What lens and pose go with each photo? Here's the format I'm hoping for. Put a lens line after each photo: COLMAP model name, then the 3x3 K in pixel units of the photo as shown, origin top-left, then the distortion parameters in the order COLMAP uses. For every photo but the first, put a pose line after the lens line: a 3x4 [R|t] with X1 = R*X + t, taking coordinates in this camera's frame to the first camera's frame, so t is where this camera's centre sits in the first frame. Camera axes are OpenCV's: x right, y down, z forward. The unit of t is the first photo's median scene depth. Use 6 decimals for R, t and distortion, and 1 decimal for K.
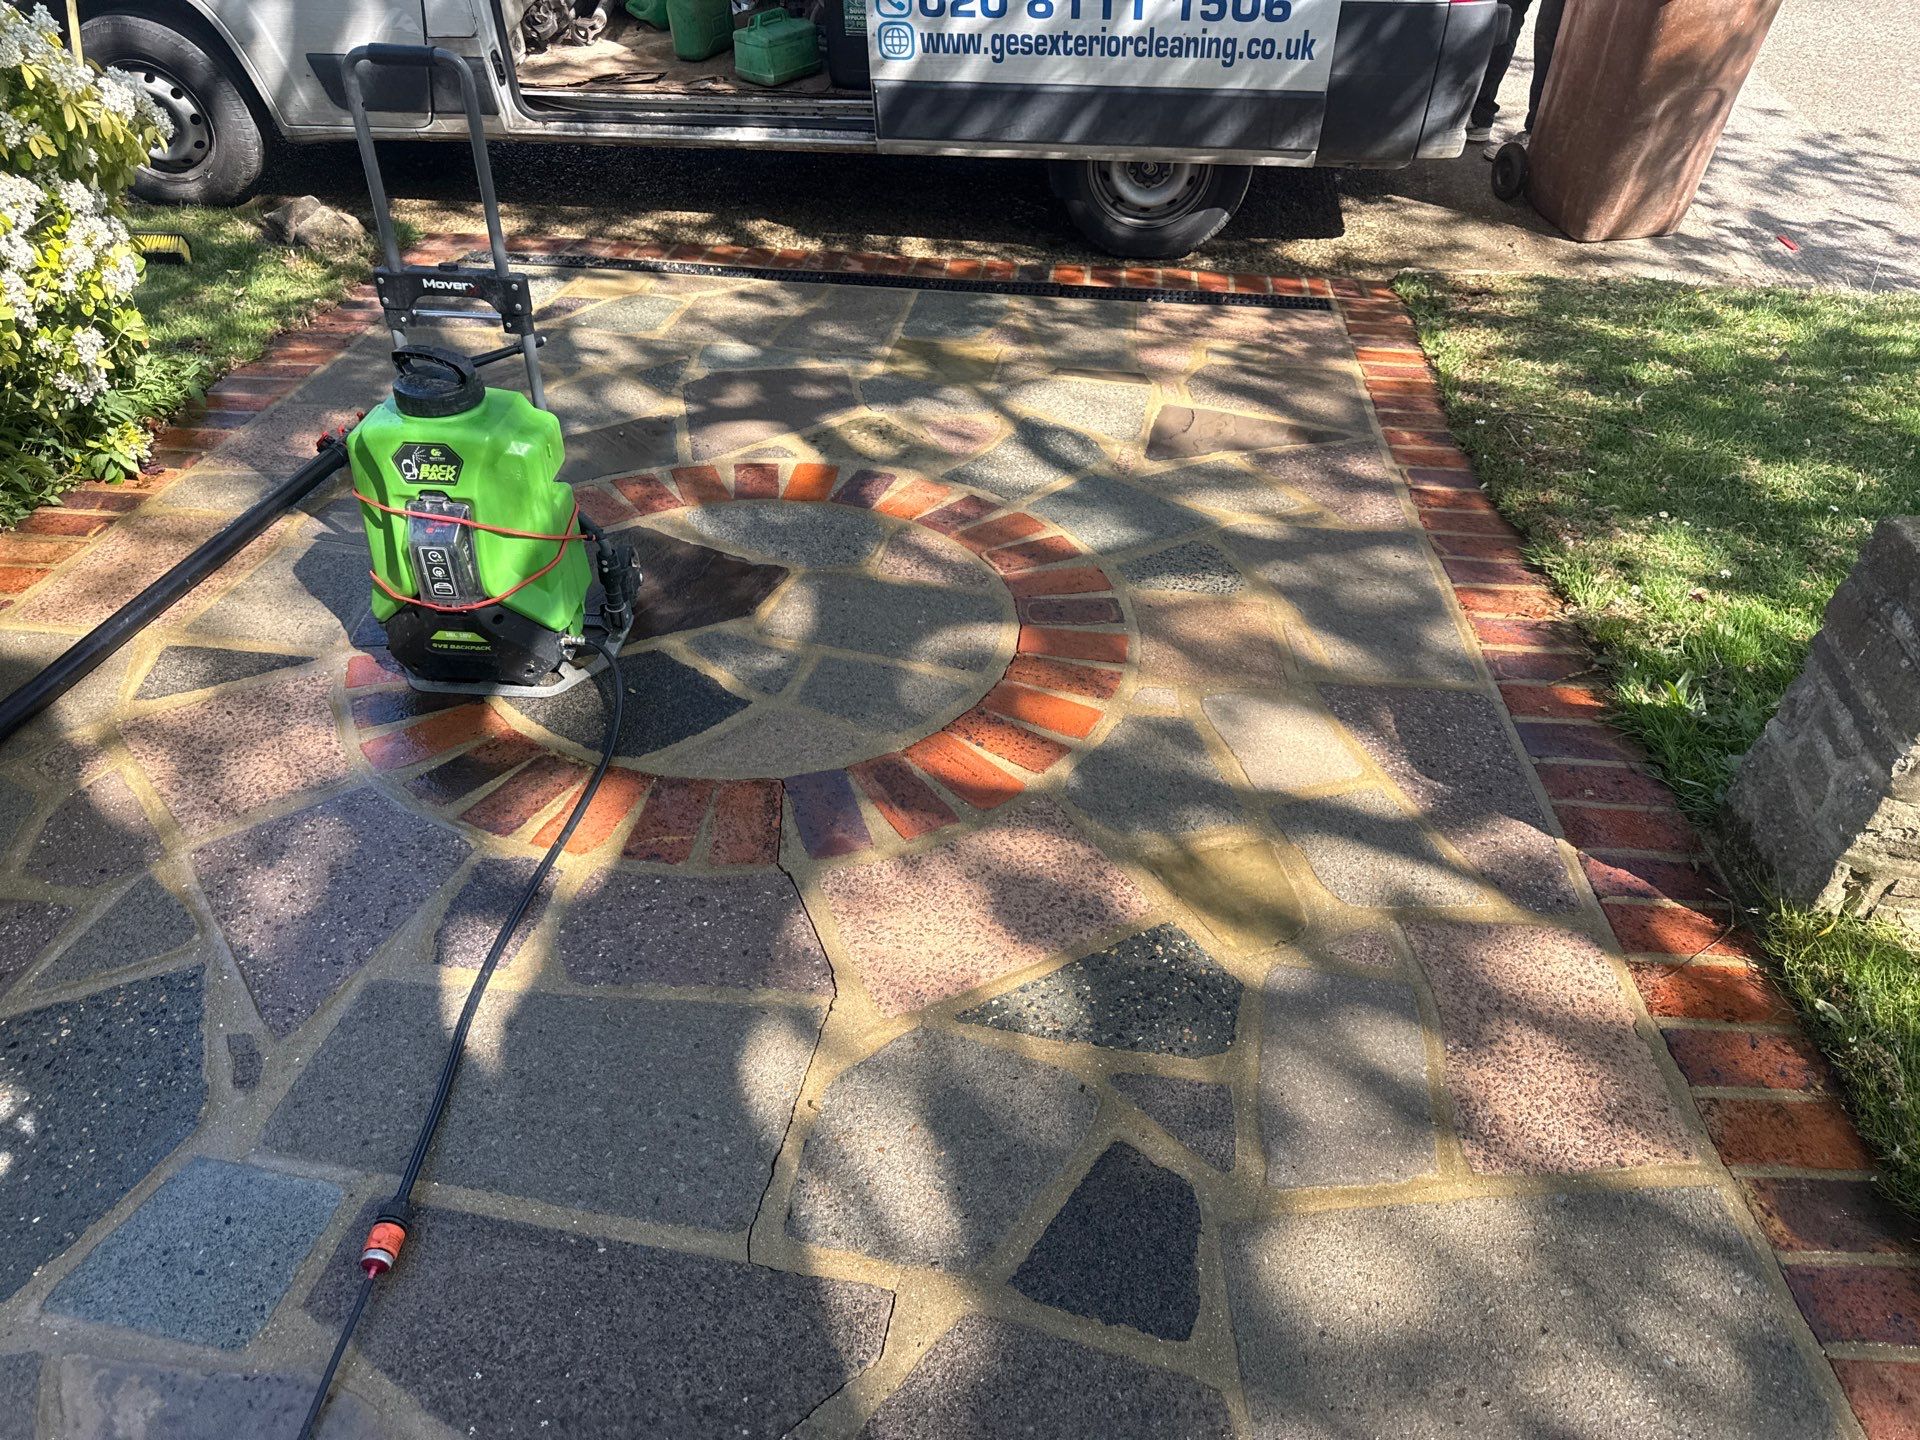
lens RADIAL K [[1374.4, 0, 957.8], [0, 1374.4, 714.4], [0, 0, 1]] dist [0.026482, -0.031628]
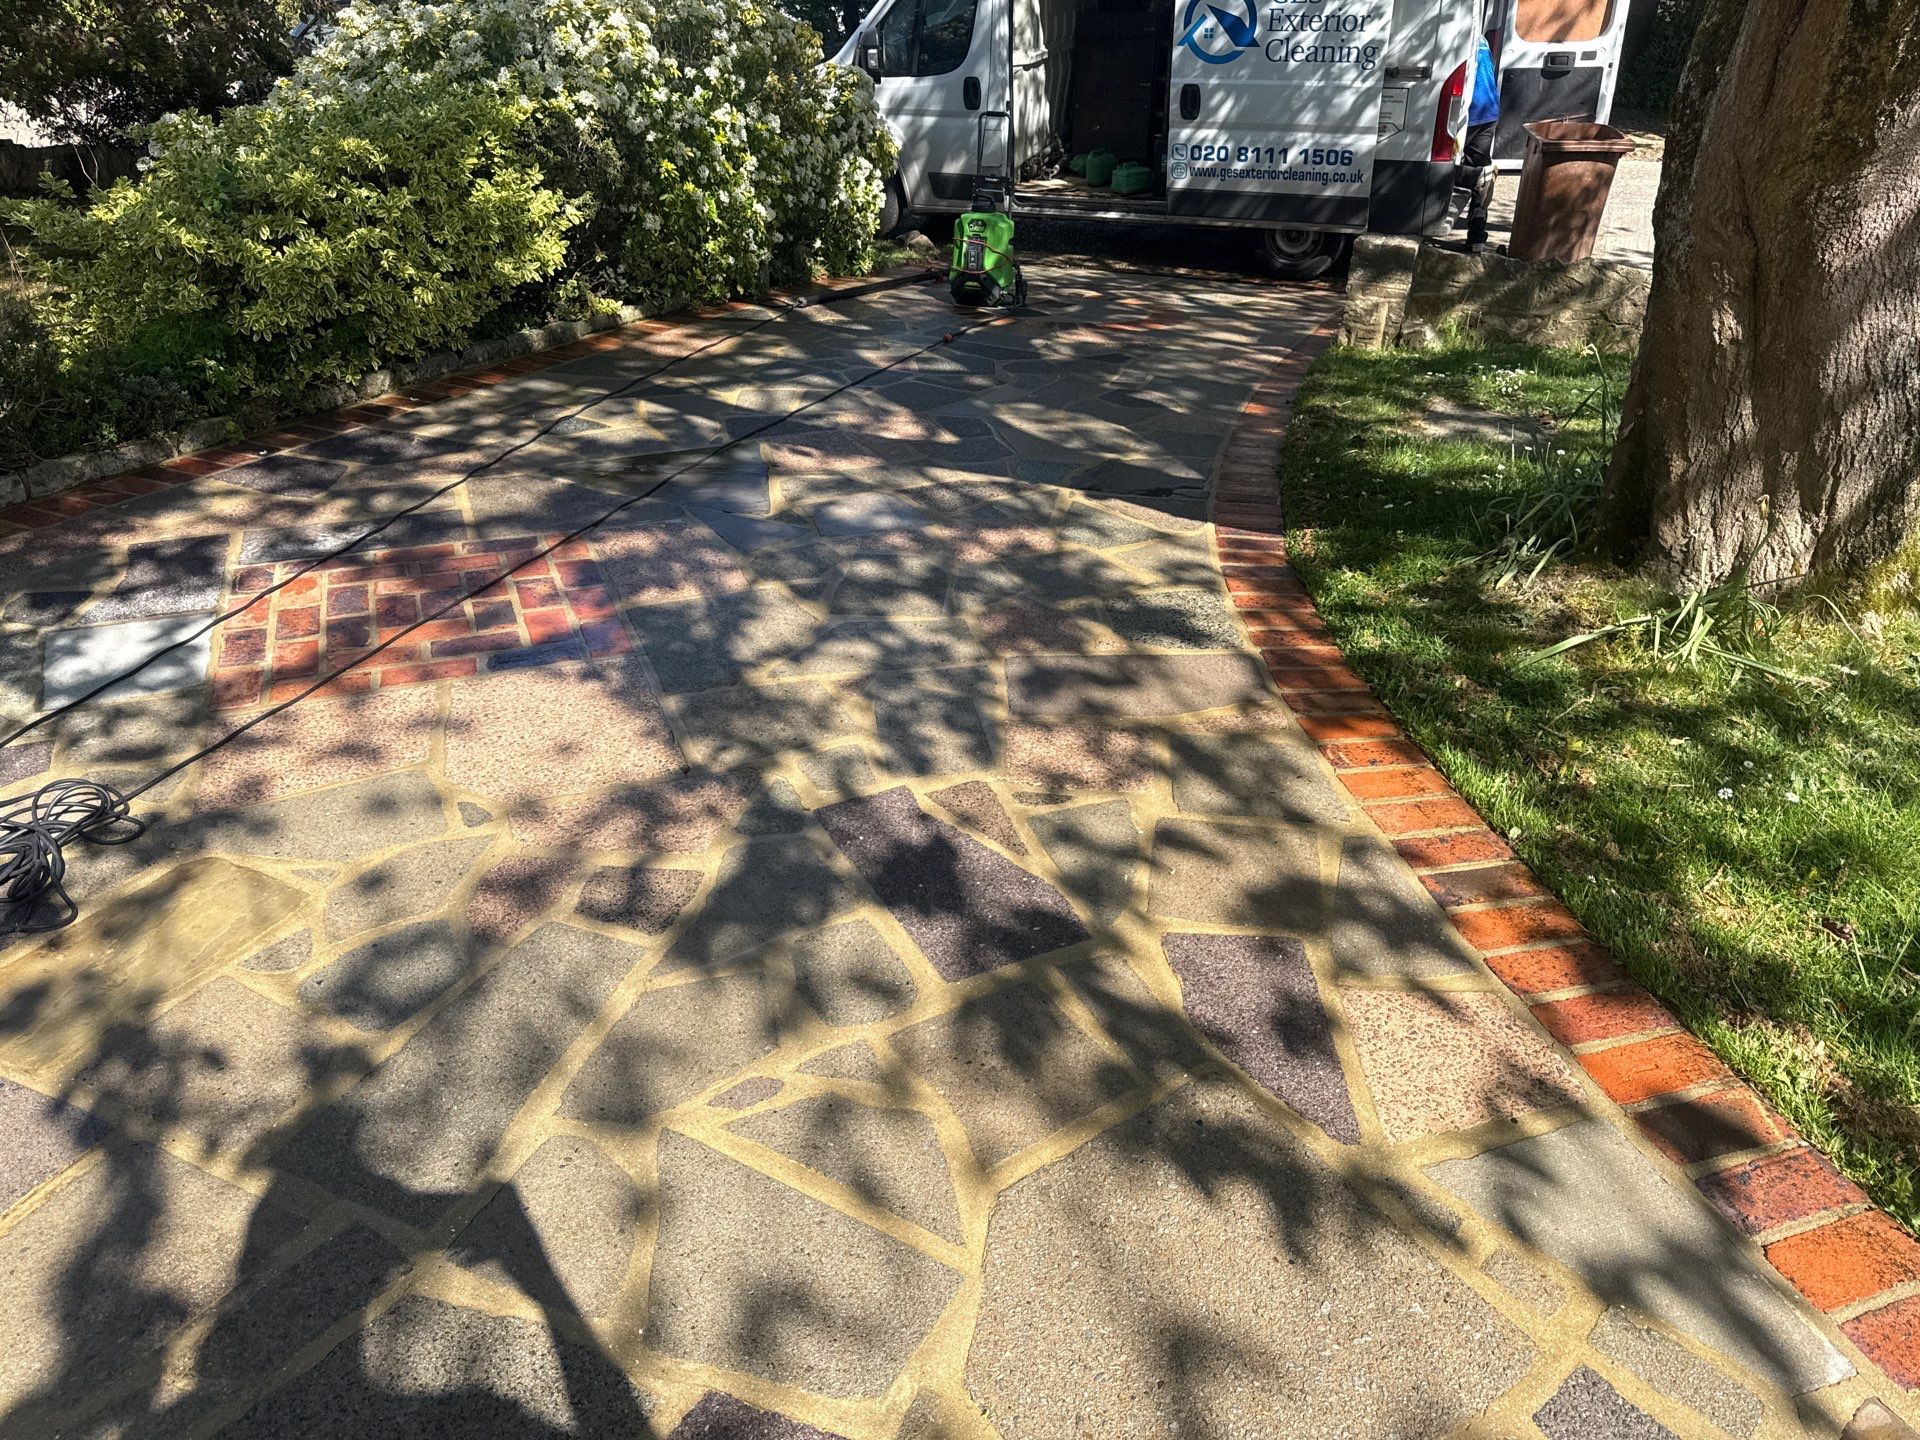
lens RADIAL K [[1374.4, 0, 957.8], [0, 1374.4, 714.4], [0, 0, 1]] dist [0.026482, -0.031628]
pose [[0.950029, 0.146089, -0.275866, 0.364136], [-0.194288, 0.968421, -0.156249, 0.801068], [0.244328, 0.202038, 0.948411, -1.057112]]
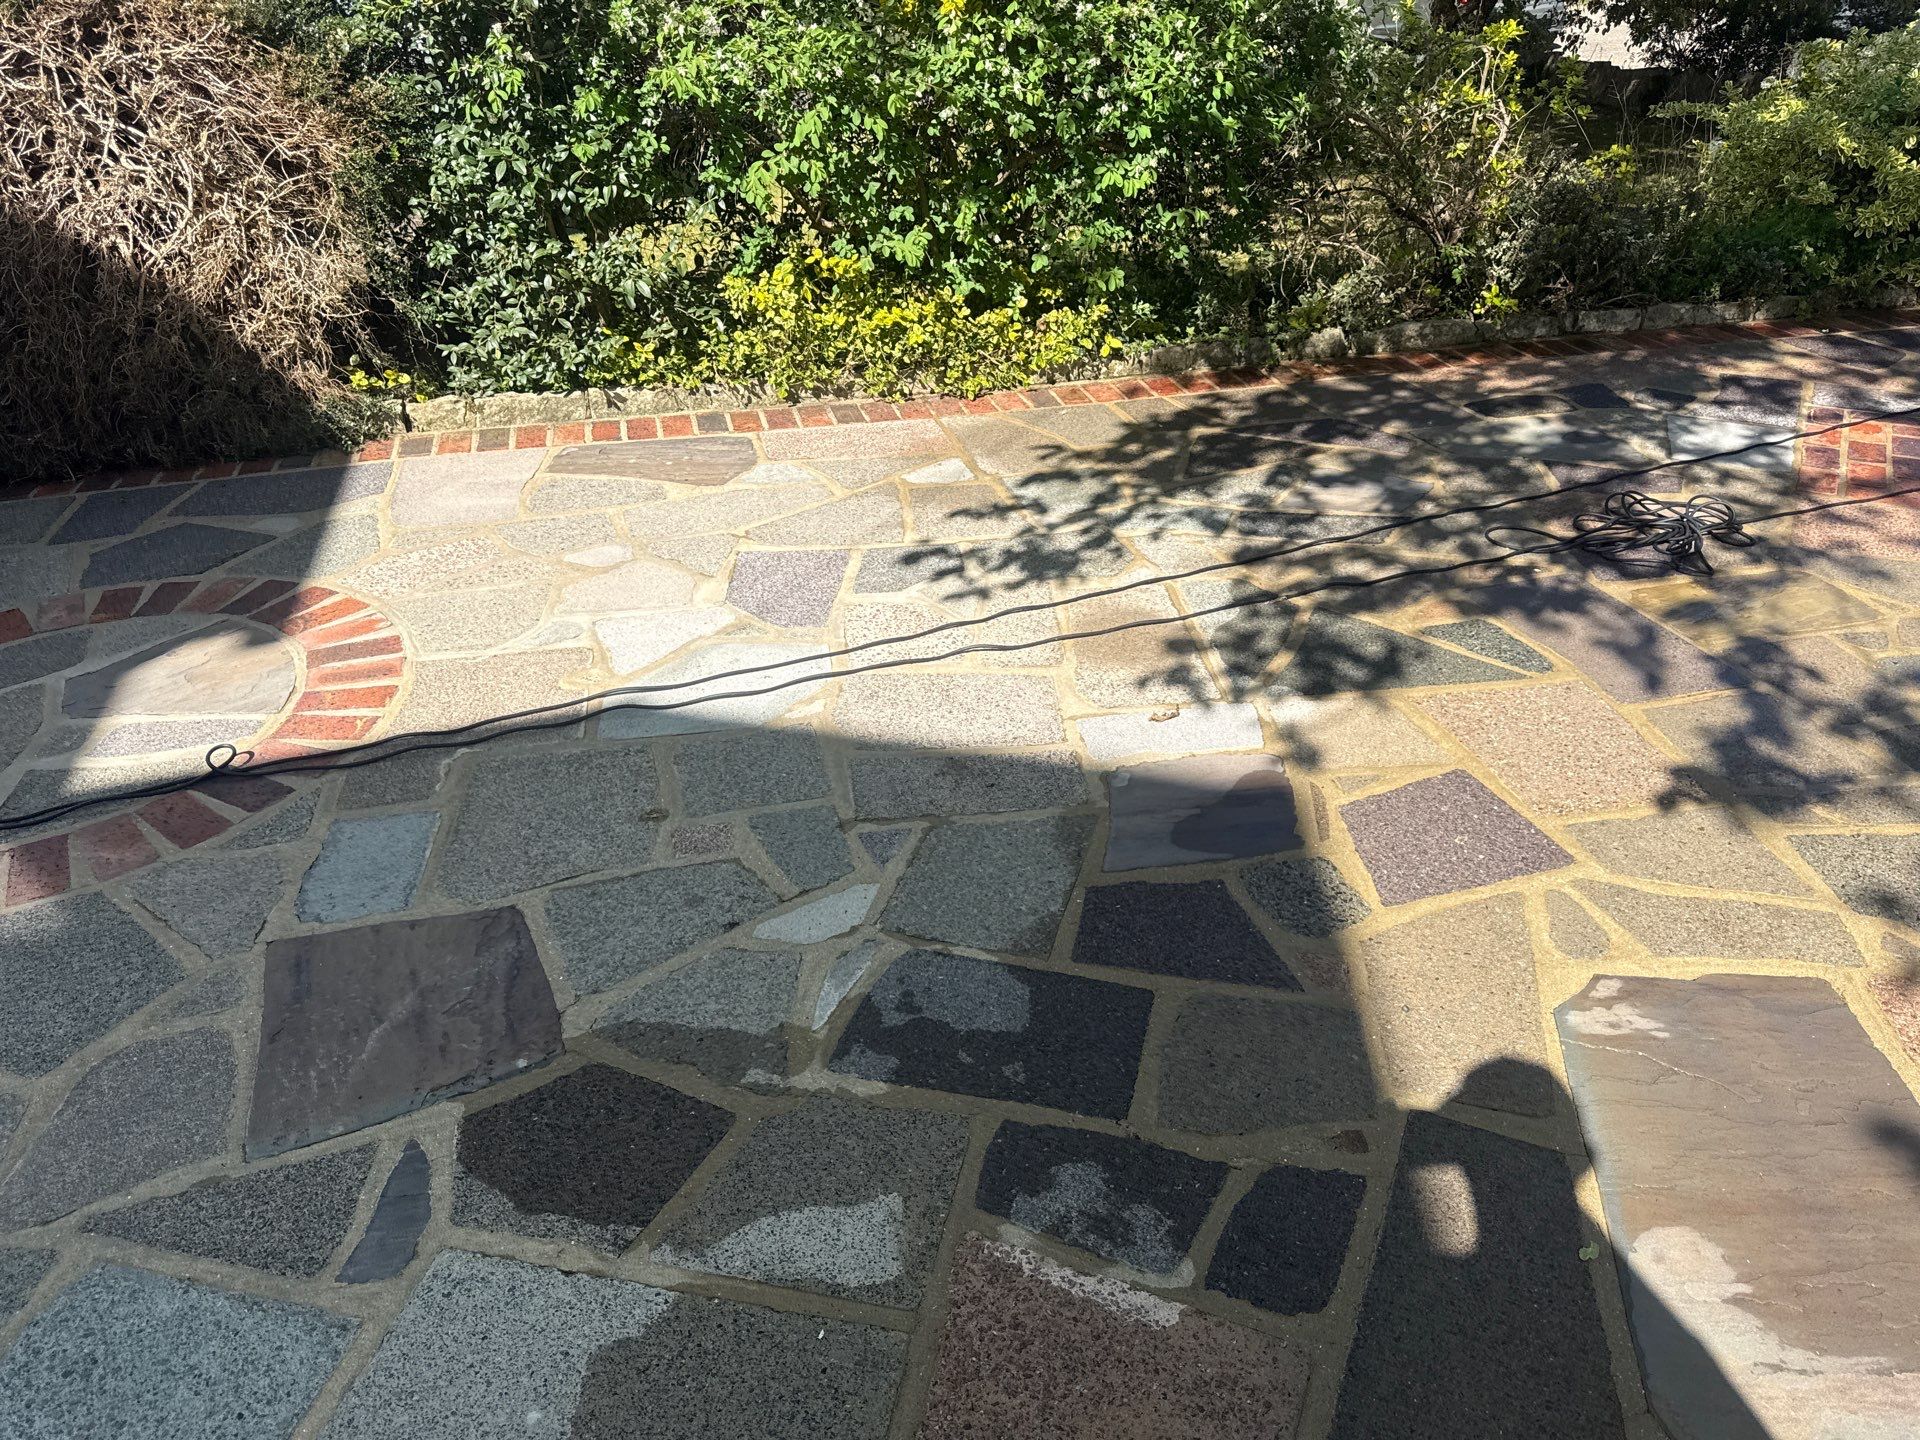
lens RADIAL K [[1374.4, 0, 957.8], [0, 1374.4, 714.4], [0, 0, 1]] dist [0.026482, -0.031628]
pose [[0.343583, 0.444647, -0.827188, 0.465875], [-0.557877, 0.805190, 0.201102, 1.088115], [0.755463, 0.392374, 0.524708, -1.423894]]
